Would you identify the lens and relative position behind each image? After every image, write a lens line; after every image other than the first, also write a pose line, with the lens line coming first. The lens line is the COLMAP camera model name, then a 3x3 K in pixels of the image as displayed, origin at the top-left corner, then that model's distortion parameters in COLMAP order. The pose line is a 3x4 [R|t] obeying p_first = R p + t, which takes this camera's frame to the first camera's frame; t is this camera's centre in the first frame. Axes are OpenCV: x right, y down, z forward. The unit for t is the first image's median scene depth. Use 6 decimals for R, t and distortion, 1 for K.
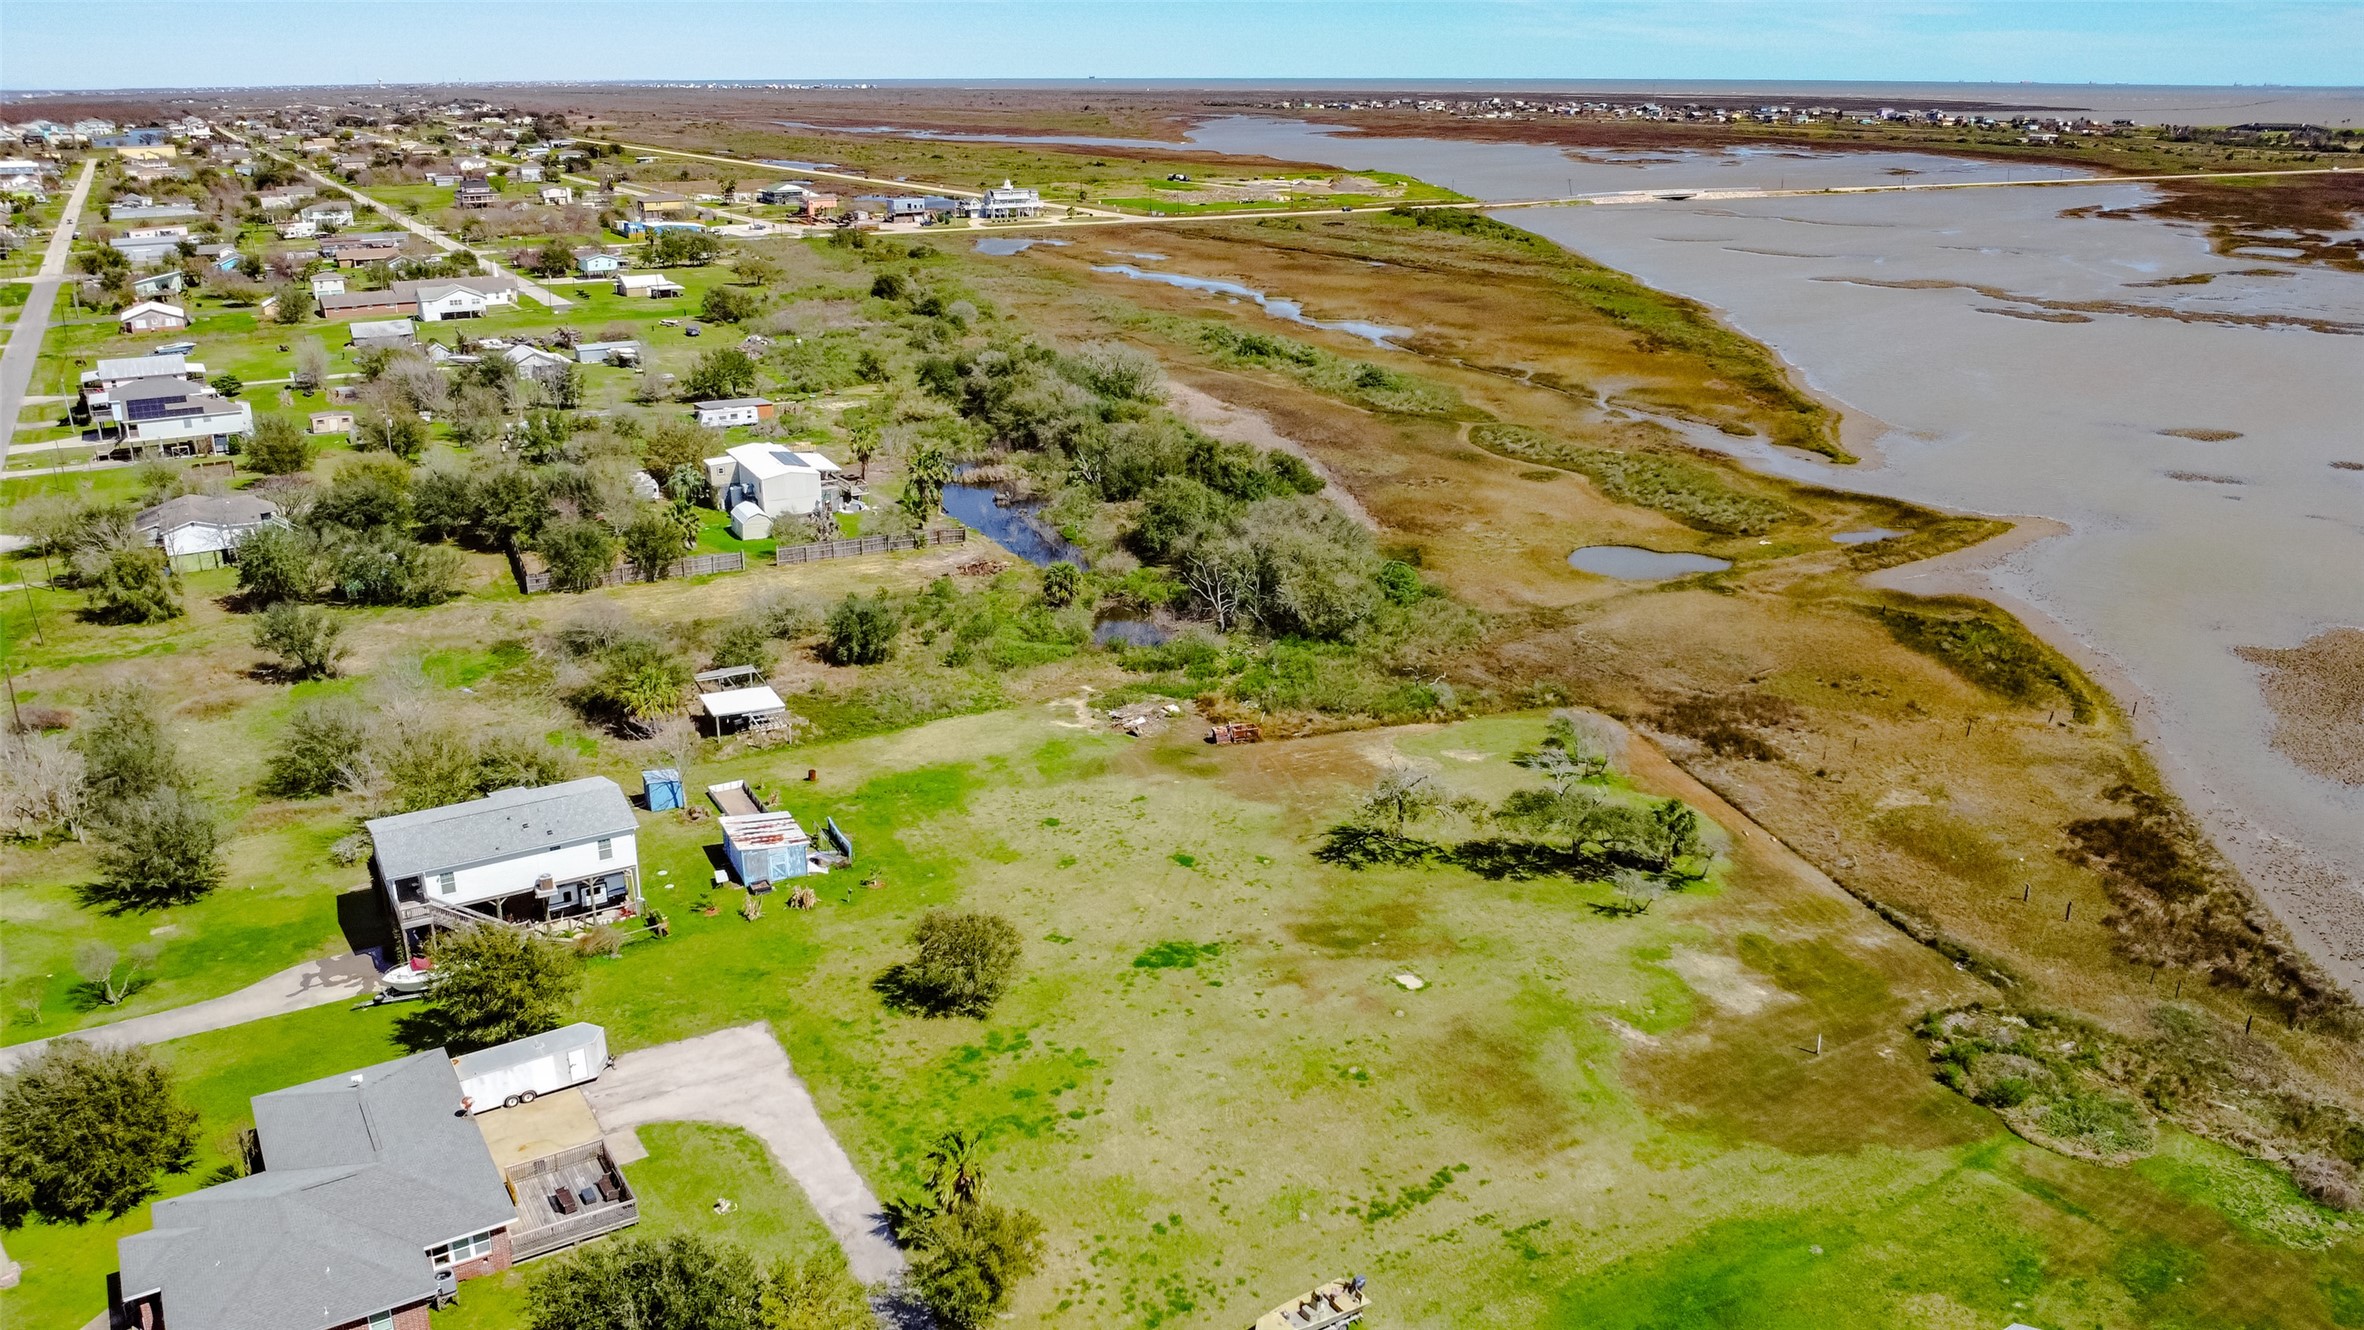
lens RADIAL K [[1732.3, 0, 1164.3], [0, 1732.3, 677.3], [0, 0, 1]] dist [-0.025449, -0.013277]
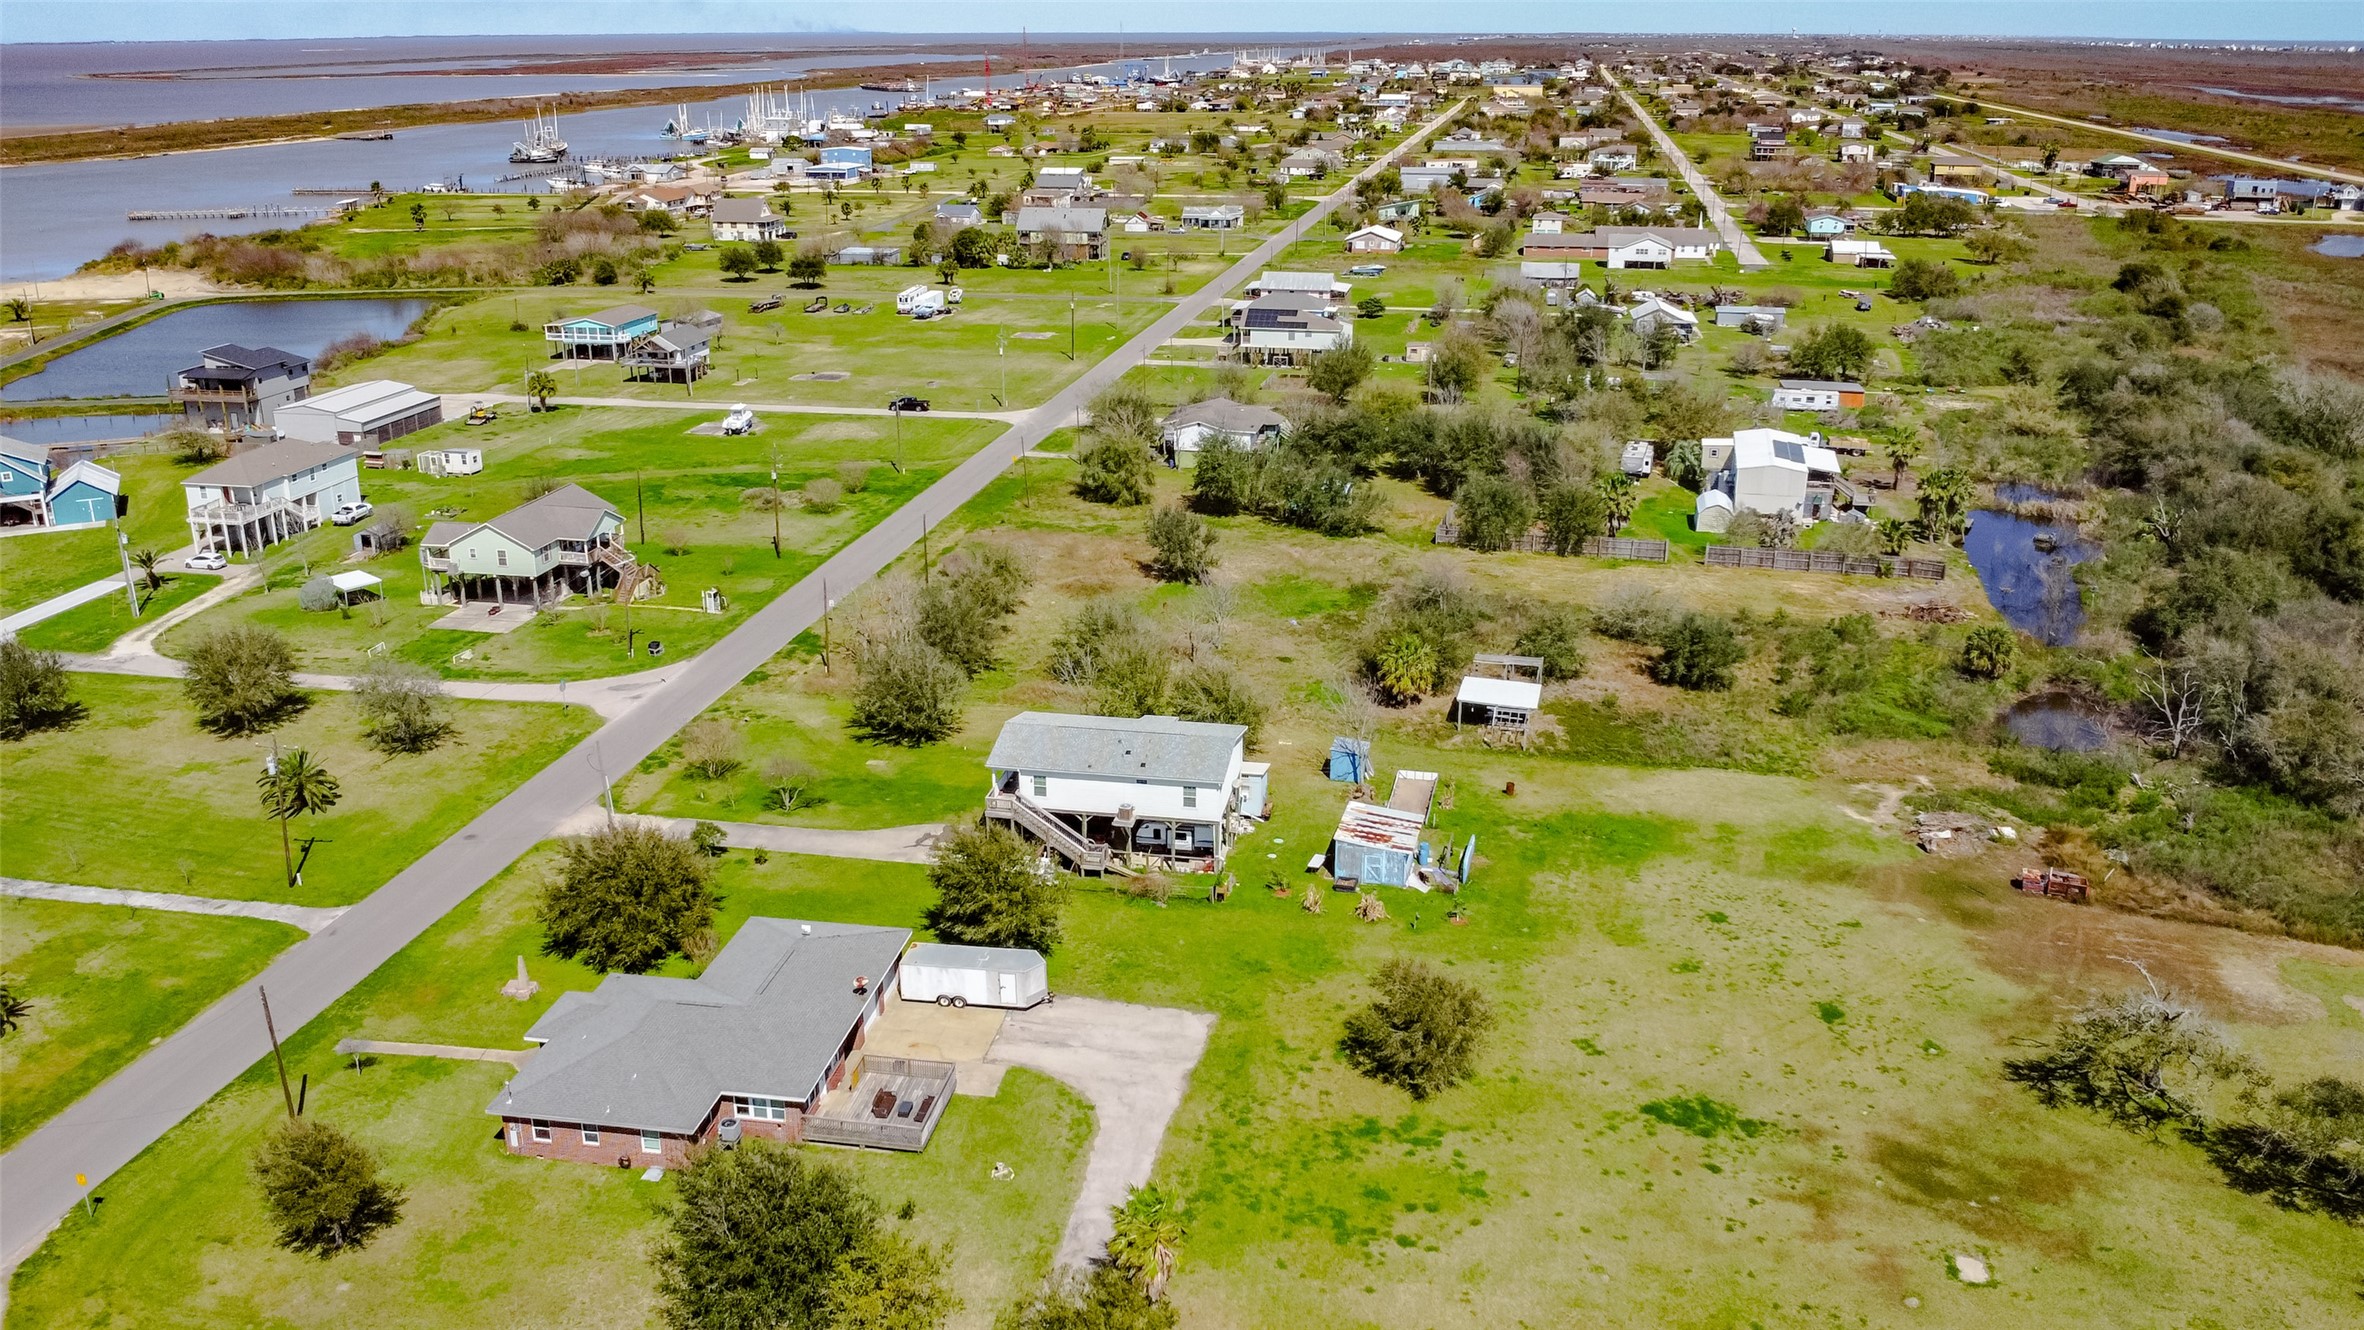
lens RADIAL K [[1831.7, 0, 1183.7], [0, 1831.7, 662.5], [0, 0, 1]] dist [-0.019929, -0.023705]
pose [[0.754030, 0.217706, -0.619712, 0.202129], [-0.218299, 0.972905, 0.076169, -0.035091], [0.619503, 0.077848, 0.781125, 0.130320]]
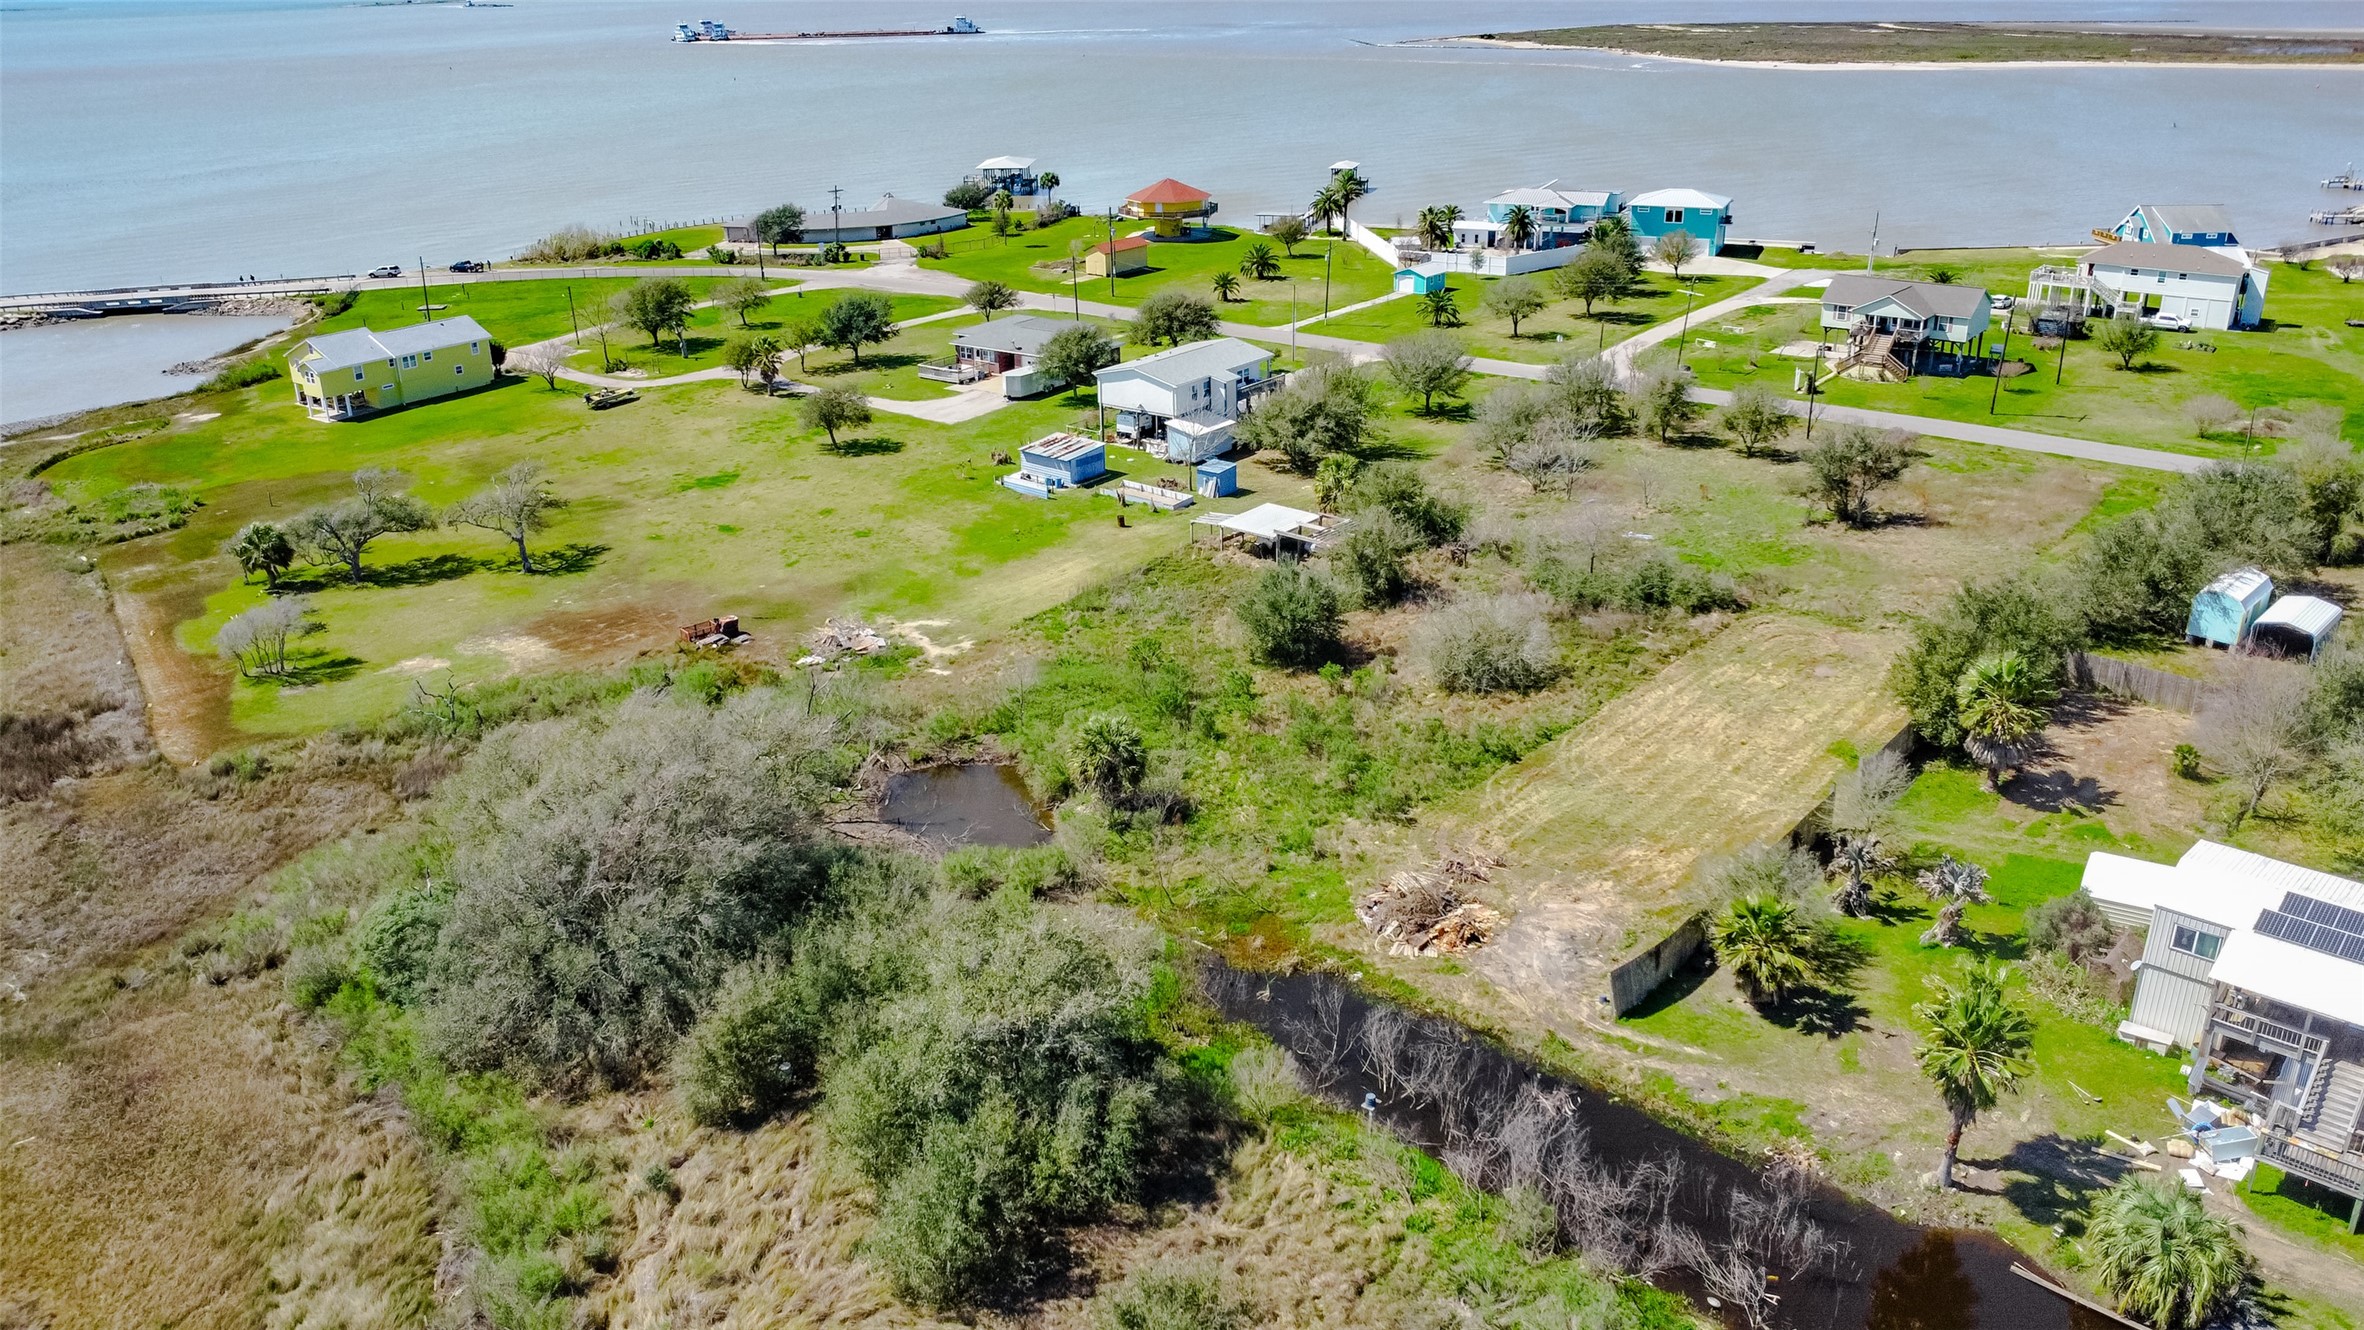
lens RADIAL K [[1732.3, 0, 1191.1], [0, 1732.3, 665.3], [0, 0, 1]] dist [-0.025449, -0.013277]
pose [[-0.925460, 0.165173, -0.340941, 0.100965], [-0.103325, 0.755784, 0.646618, -0.457537], [0.364482, 0.633647, -0.682382, 1.488372]]
